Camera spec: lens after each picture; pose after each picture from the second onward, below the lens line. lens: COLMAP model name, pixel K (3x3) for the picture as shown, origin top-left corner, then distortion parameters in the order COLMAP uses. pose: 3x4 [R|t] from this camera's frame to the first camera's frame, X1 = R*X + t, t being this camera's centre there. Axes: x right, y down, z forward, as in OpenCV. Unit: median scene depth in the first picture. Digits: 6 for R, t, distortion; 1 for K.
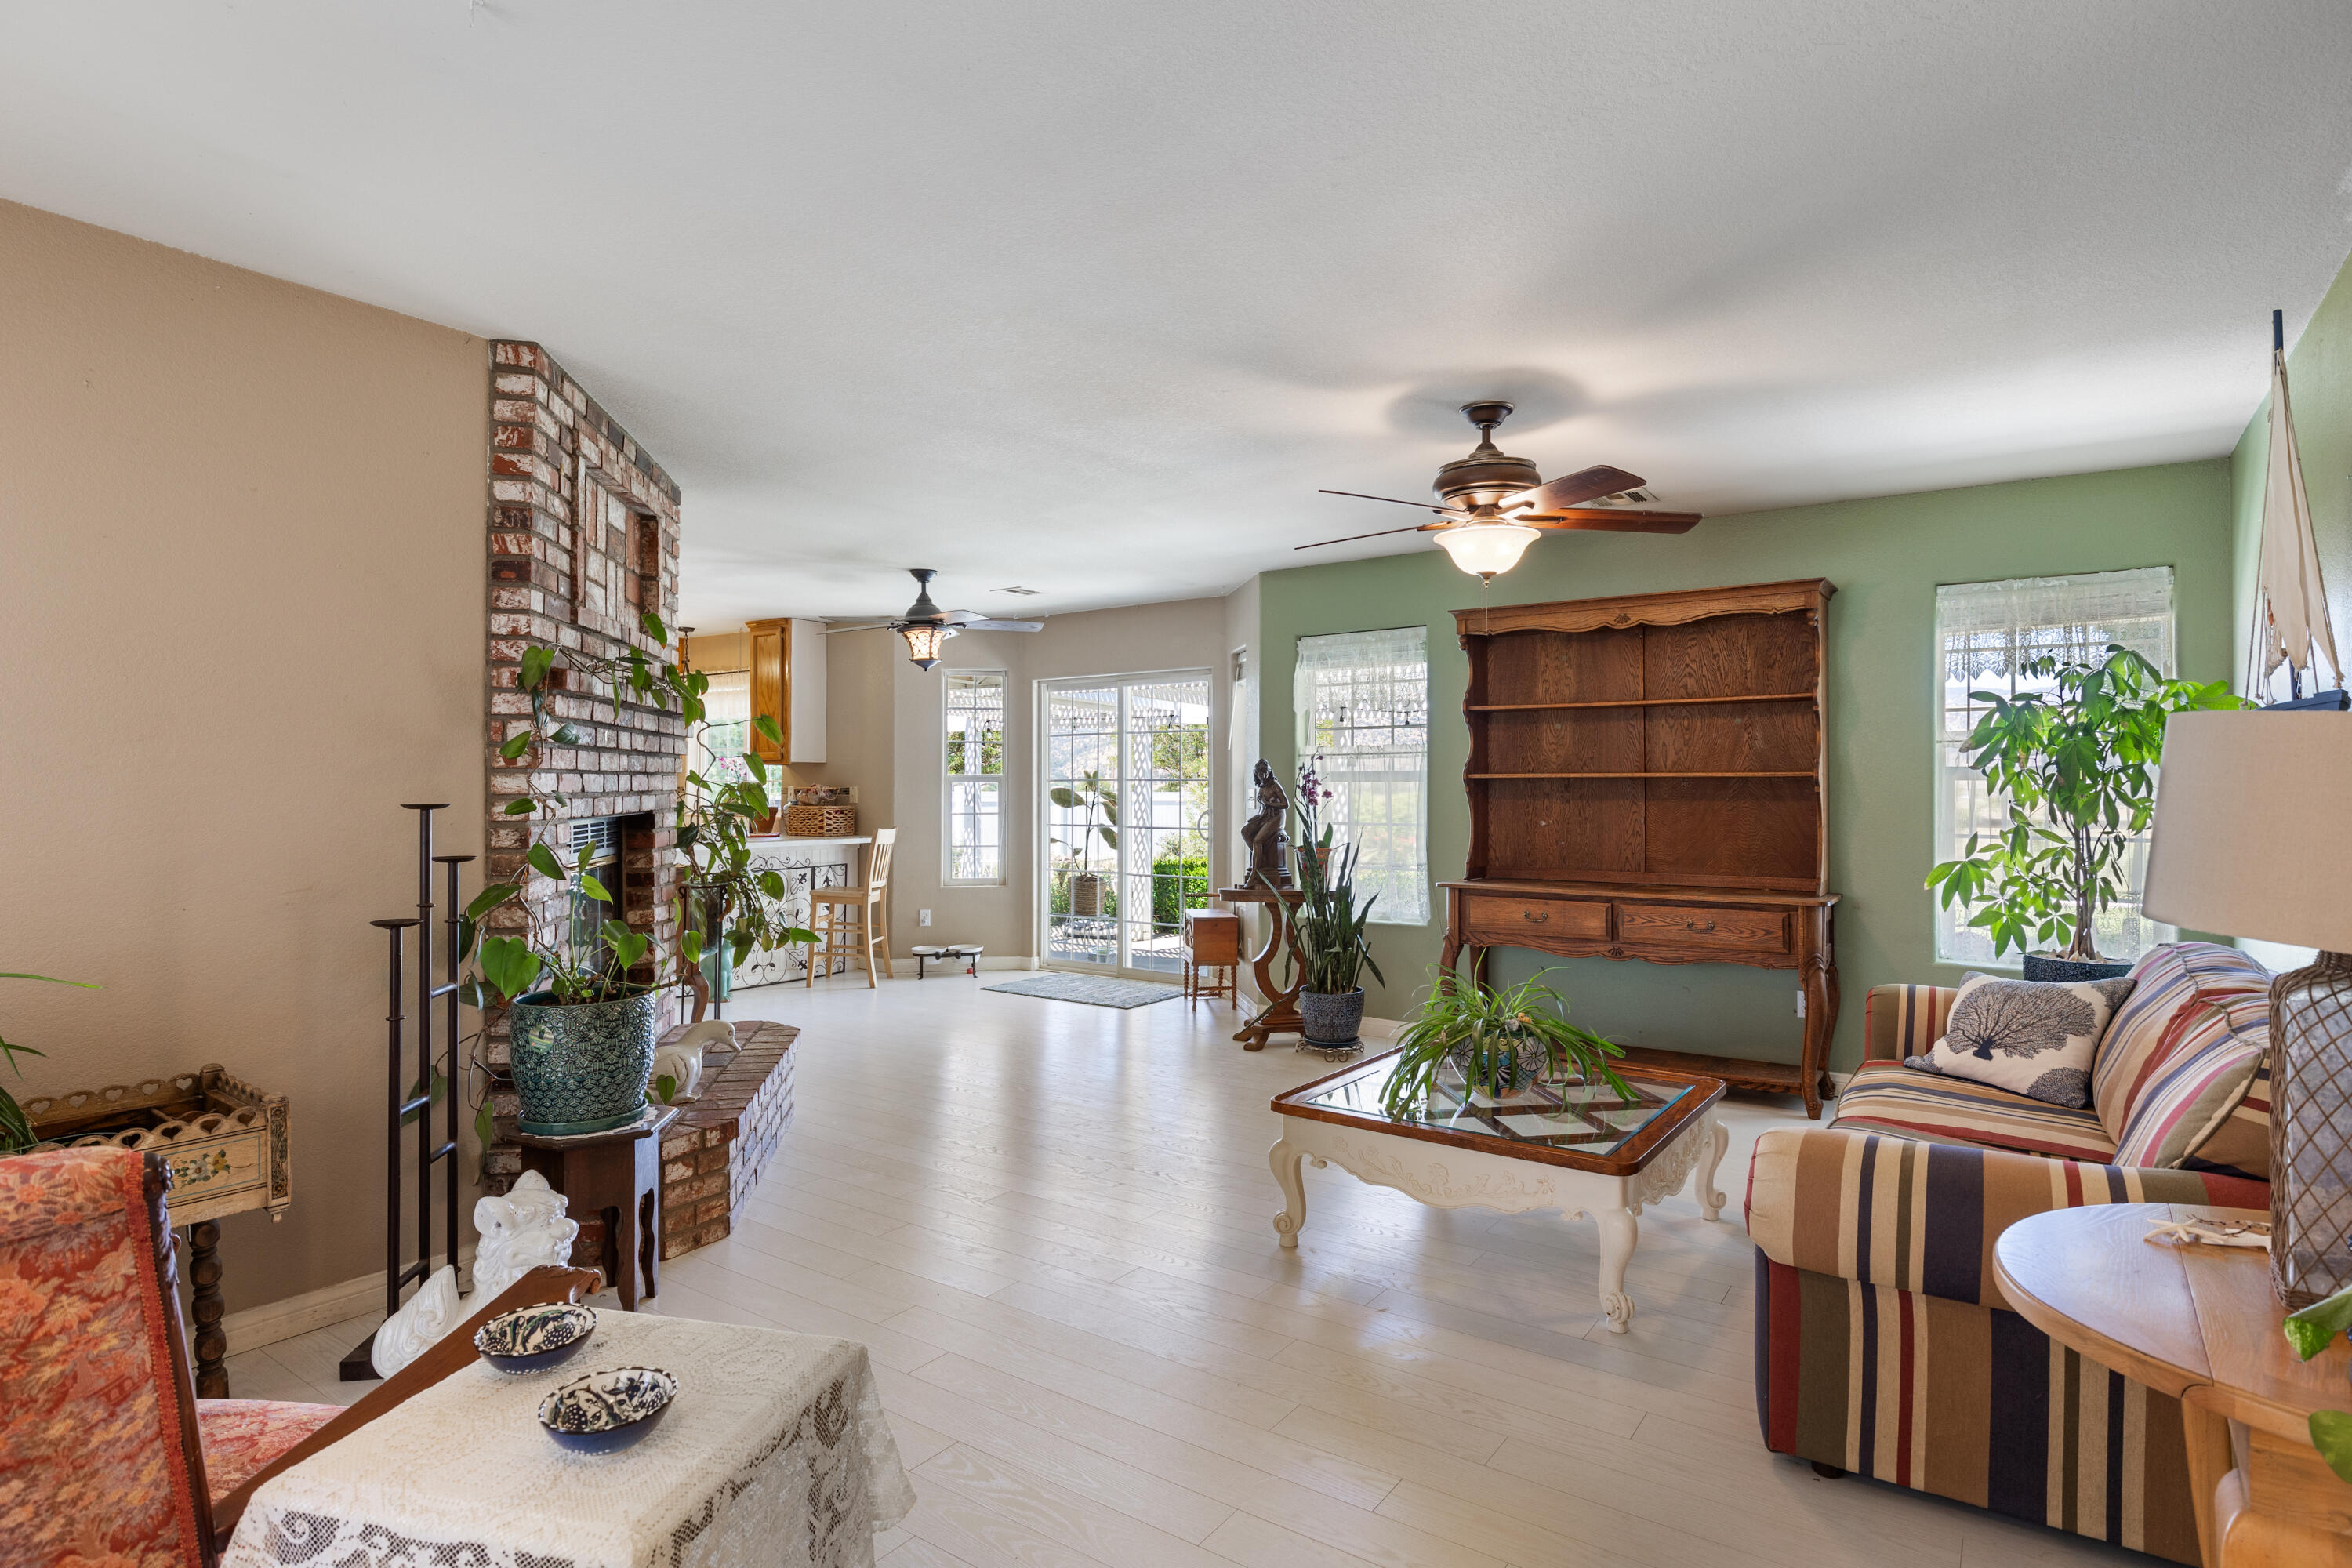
lens RADIAL K [[1202.0, 0, 1216.7], [0, 1202.0, 775.0], [0, 0, 1]] dist [0.002674, 0.000103]
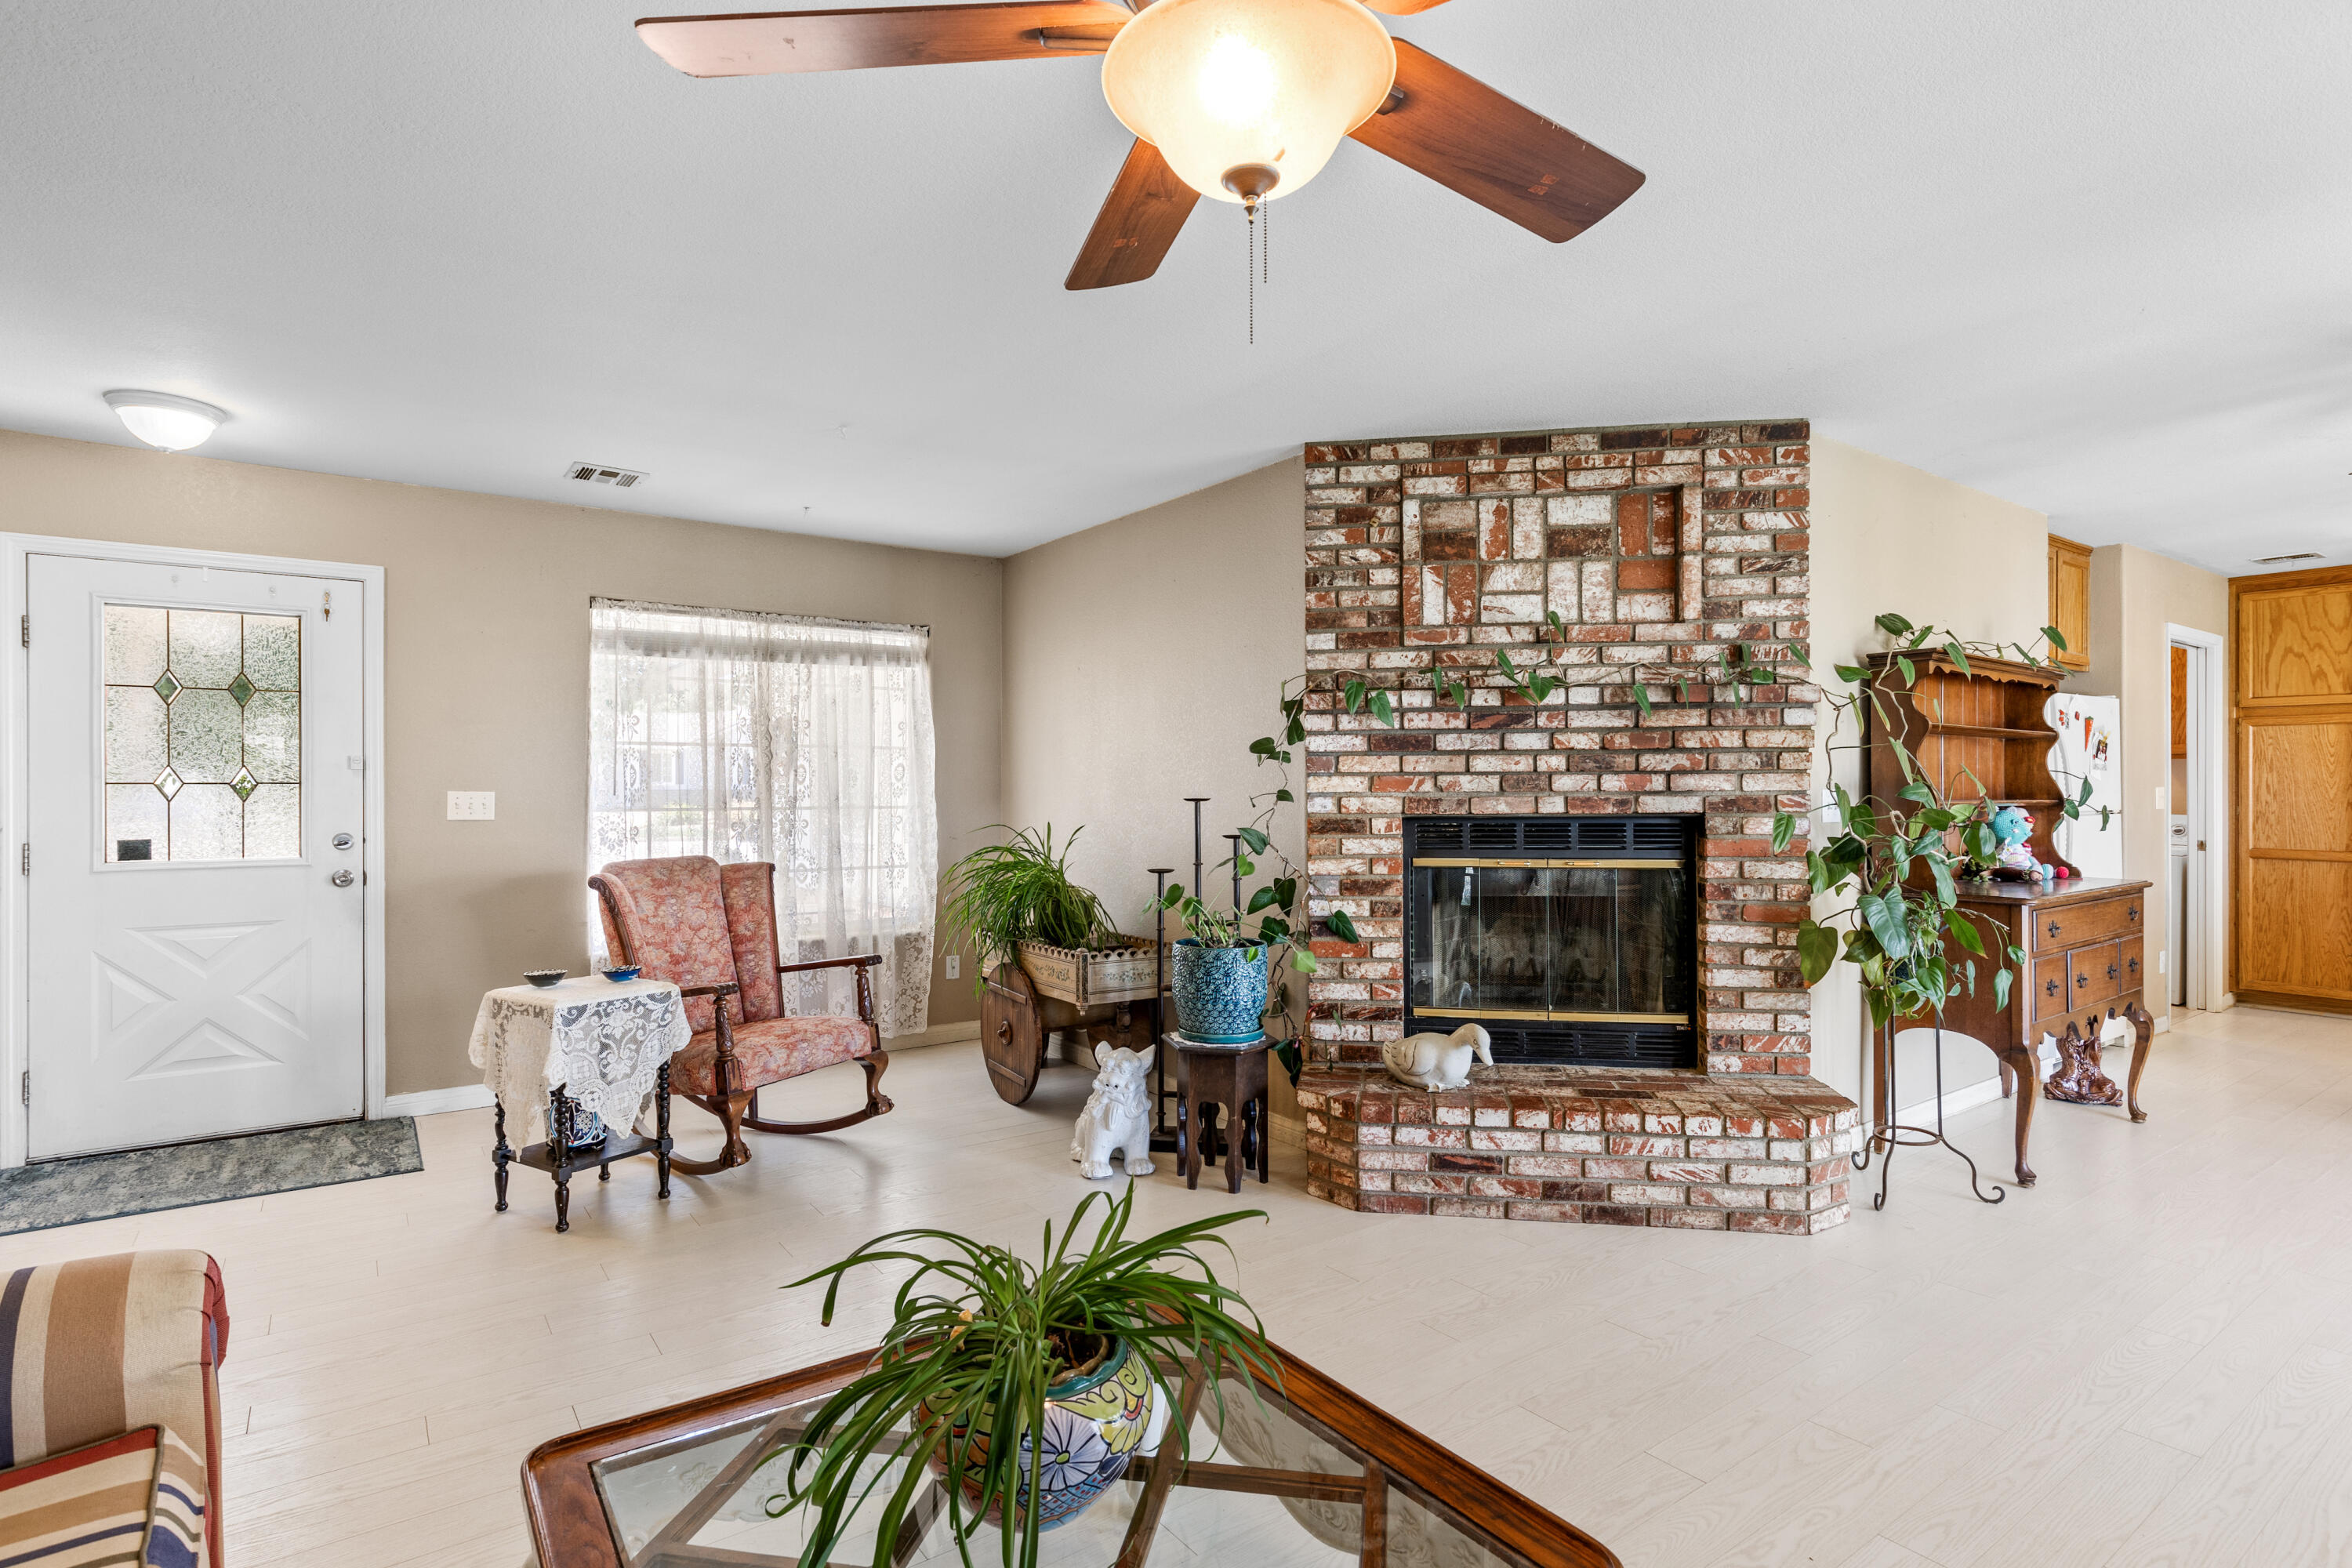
lens RADIAL K [[1180.3, 0, 1187.3], [0, 1180.3, 788.4], [0, 0, 1]] dist [-0.001776, 0.000406]
pose [[-0.339406, -0.001597, -0.940639, 0.461393], [0.009654, 0.999940, -0.005181, 0.011437], [0.940590, -0.010839, -0.339370, 0.902533]]
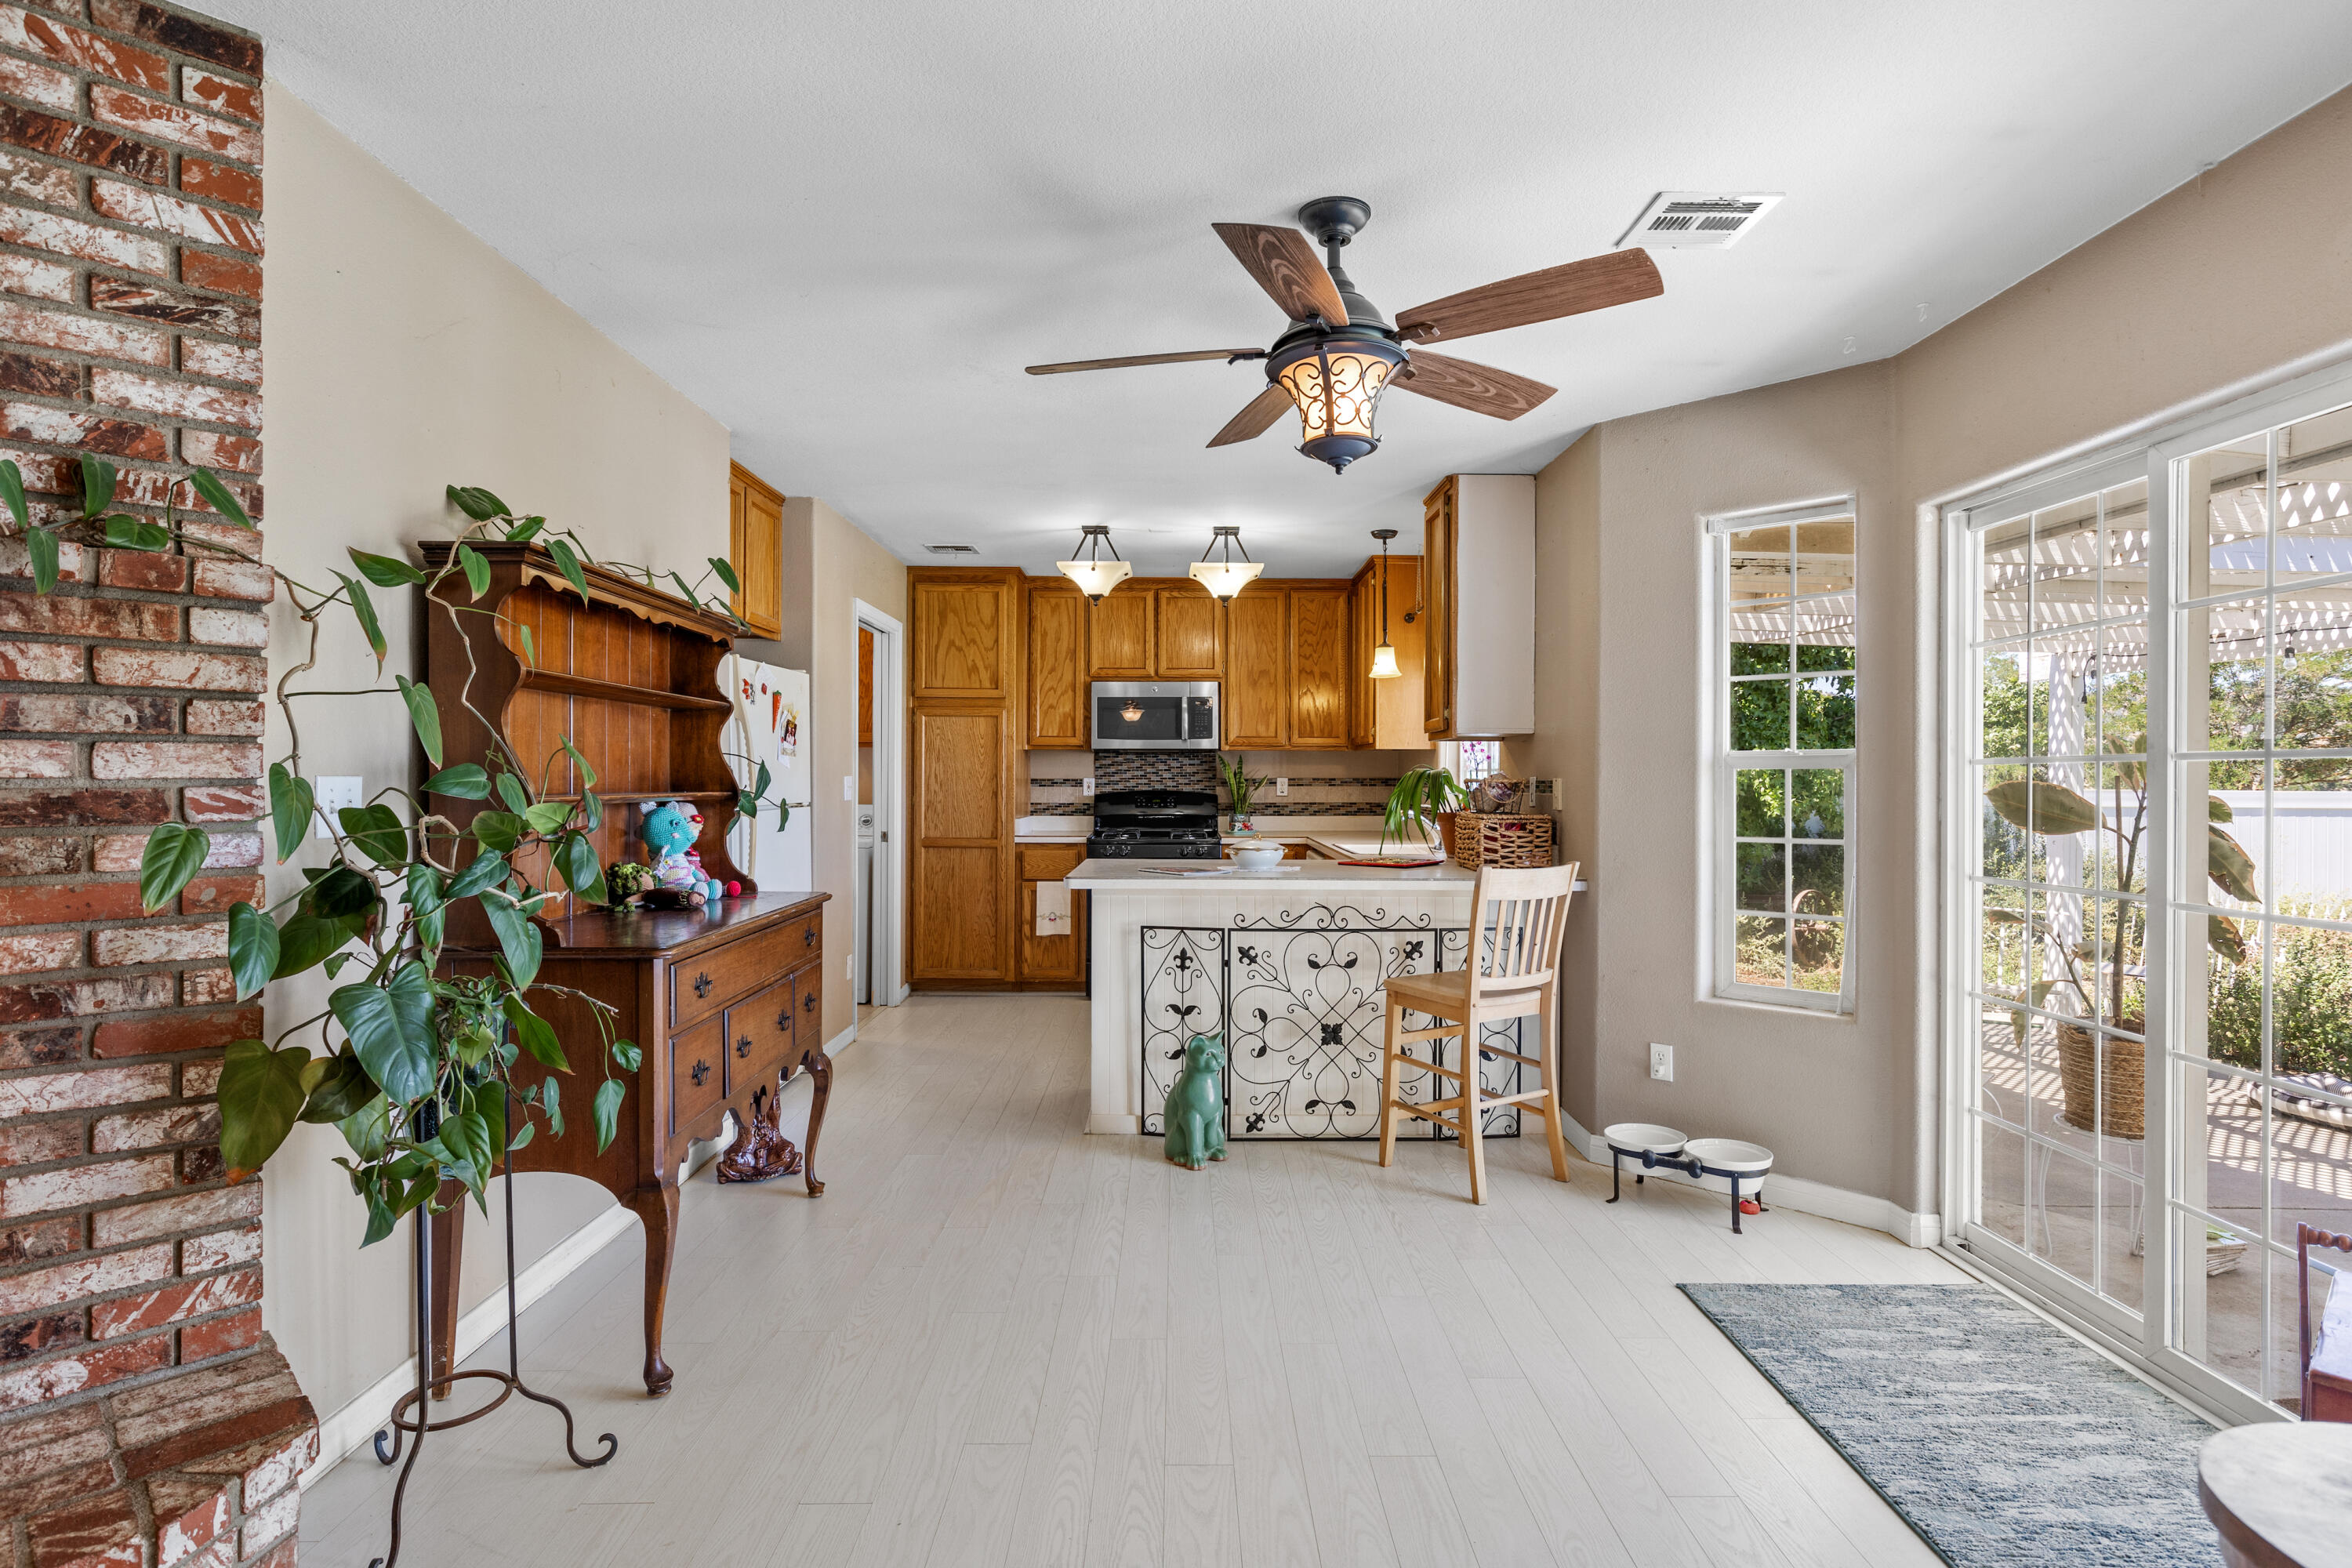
lens RADIAL K [[1218.3, 0, 1176.0], [0, 1218.3, 784.0], [0, 0, 1]] dist [-0.000006, 0.000176]
pose [[0.559555, 0.004333, -0.828782, 0.073609], [0.004871, 0.999952, 0.008516, 0.012786], [0.828779, -0.008802, 0.559507, 1.058515]]
